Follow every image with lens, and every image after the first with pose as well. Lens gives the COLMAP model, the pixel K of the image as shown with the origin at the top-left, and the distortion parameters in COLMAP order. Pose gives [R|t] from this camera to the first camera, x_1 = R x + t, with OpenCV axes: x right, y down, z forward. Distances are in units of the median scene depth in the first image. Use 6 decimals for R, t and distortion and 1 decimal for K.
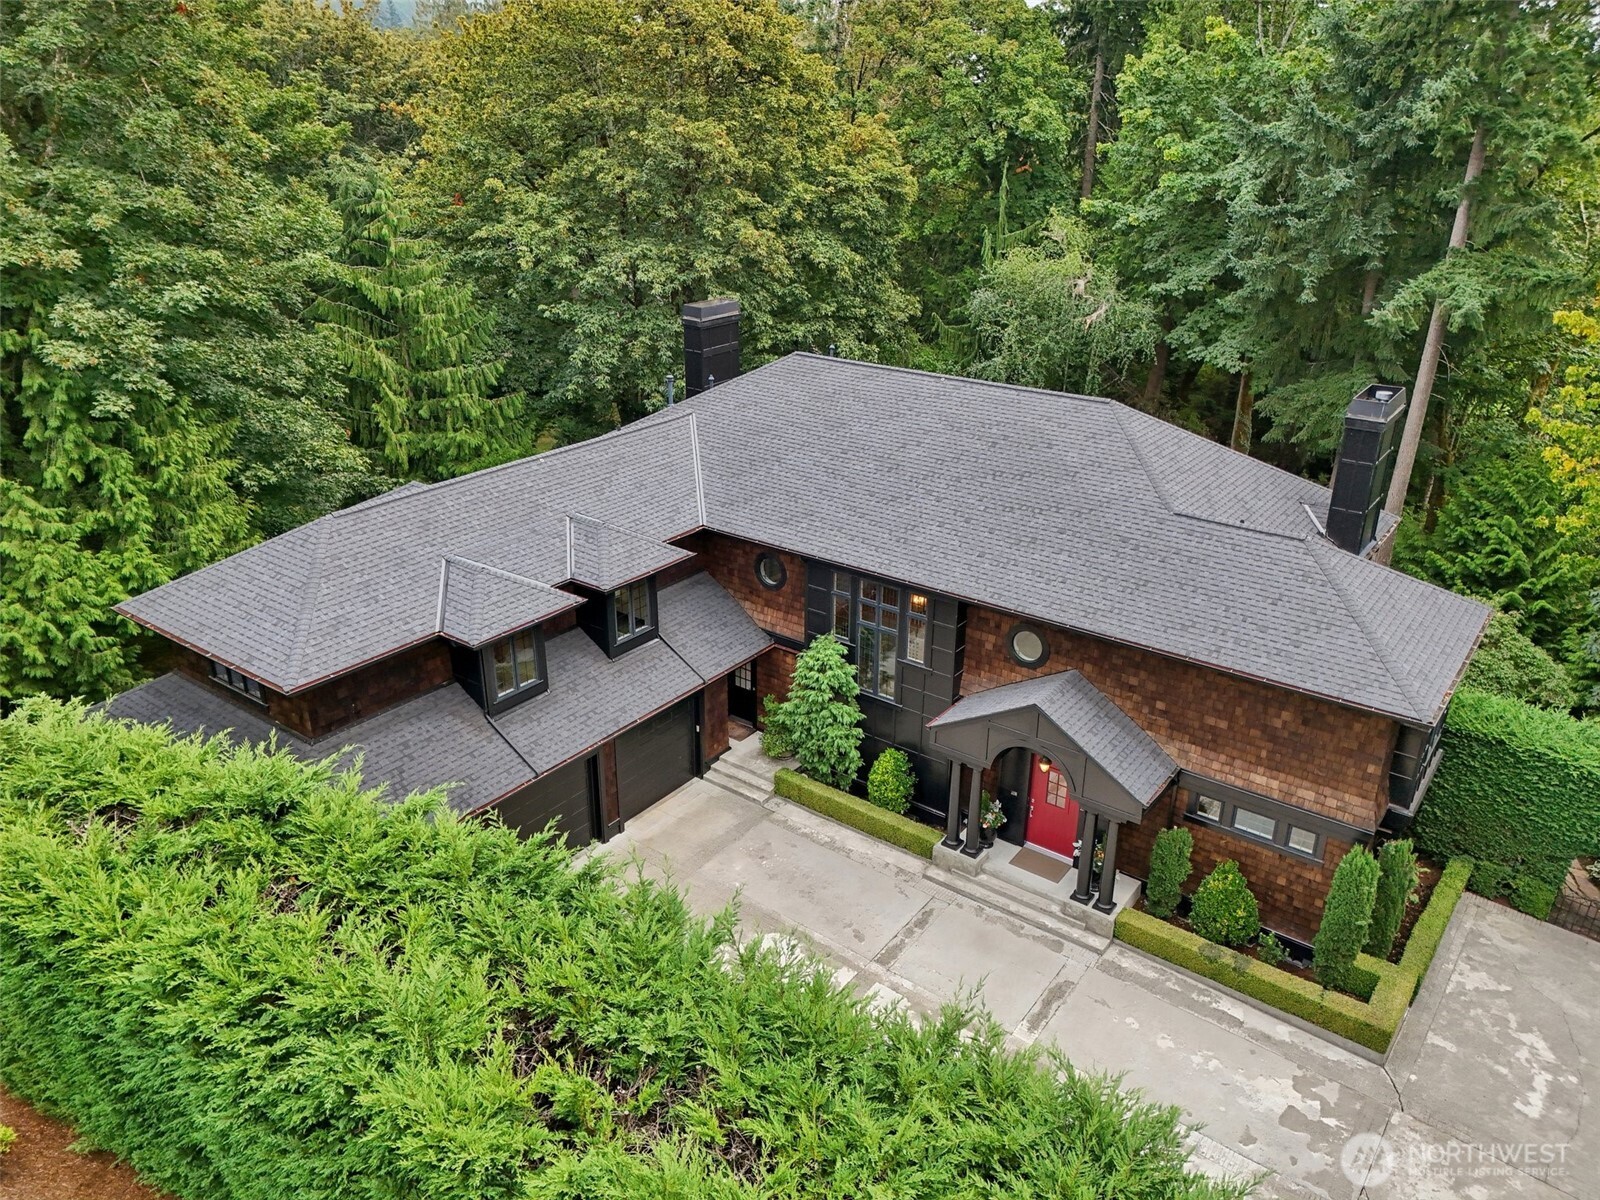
lens RADIAL K [[1152.8, 0, 800.0], [0, 1152.8, 600.0], [0, 0, 1]] dist [0.120162, -0.148548]
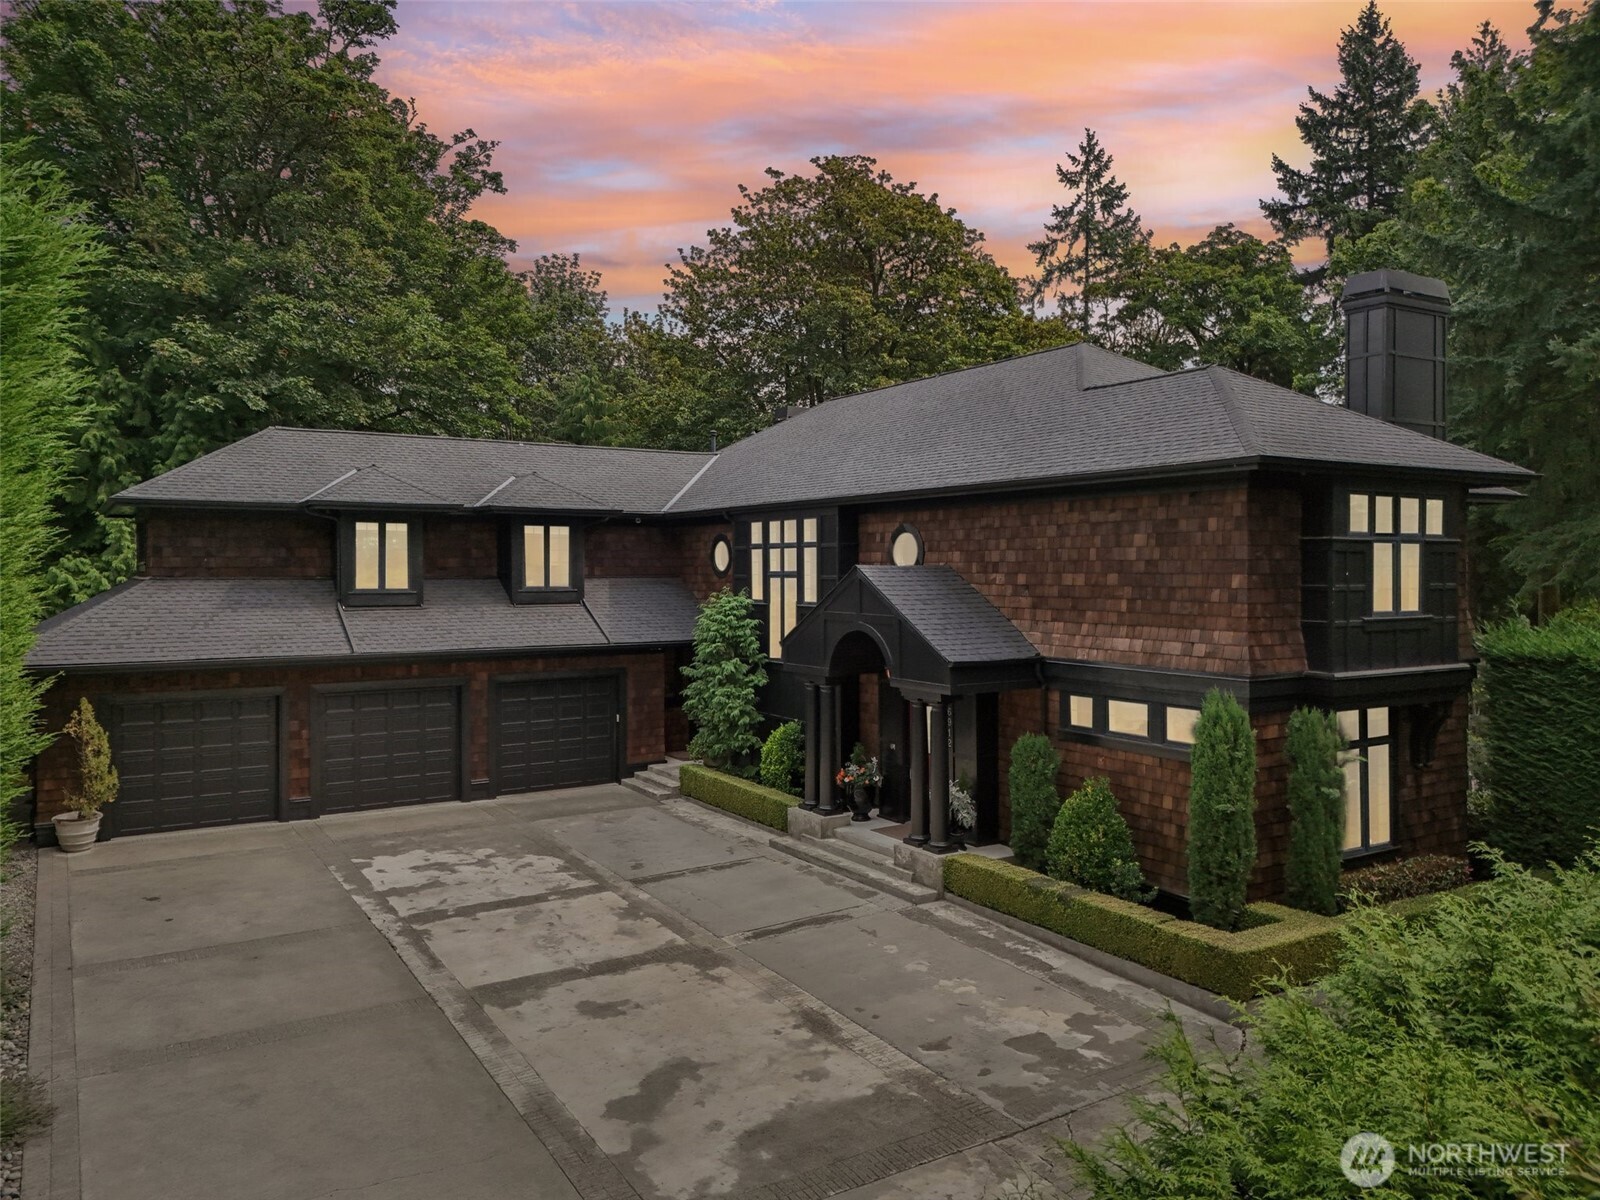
lens RADIAL K [[1152.8, 0, 800.0], [0, 1152.8, 600.0], [0, 0, 1]] dist [0.120162, -0.148548]
pose [[0.929372, -0.001398, -0.369143, 0.403205], [-0.138121, 0.926039, -0.351247, 0.346932], [0.342332, 0.377426, 0.860441, 0.263310]]
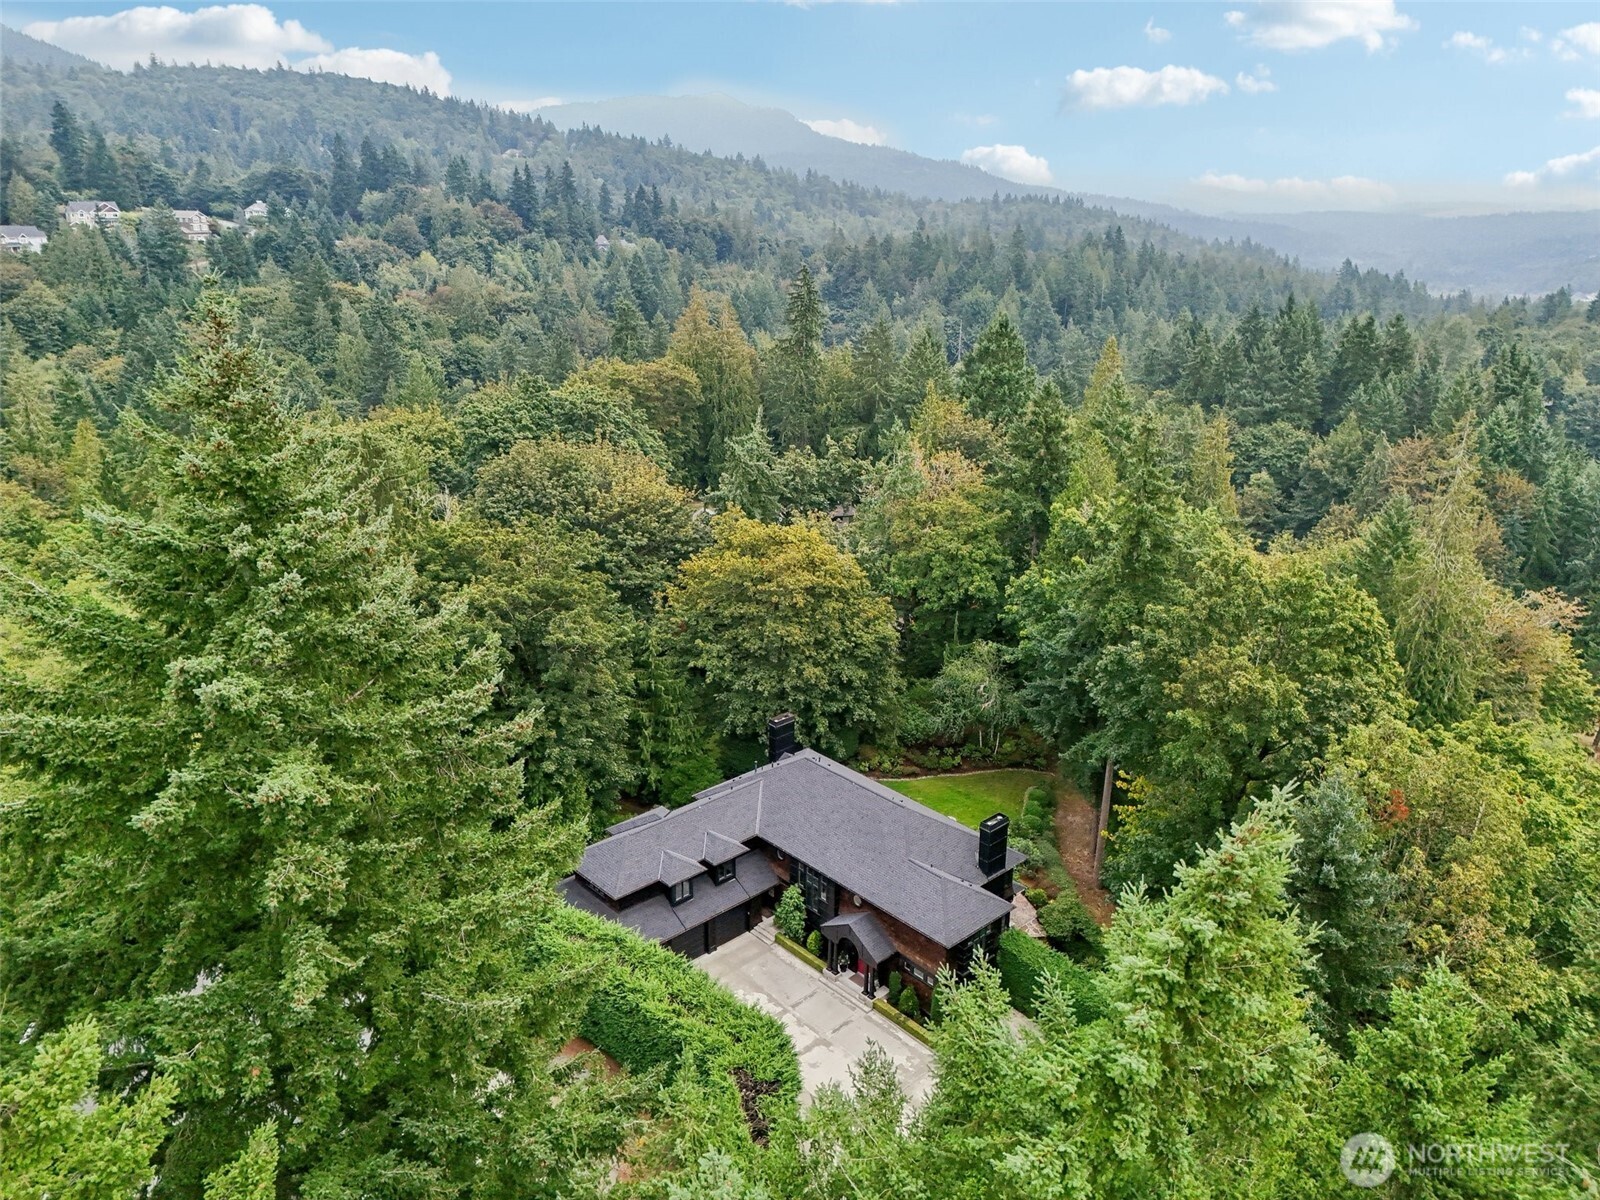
lens RADIAL K [[1152.8, 0, 800.0], [0, 1152.8, 600.0], [0, 0, 1]] dist [0.120162, -0.148548]
pose [[0.982676, 0.060871, -0.175049, 0.483804], [-0.074677, 0.994503, -0.073390, -0.446660], [0.169619, 0.085191, 0.981821, -1.778535]]
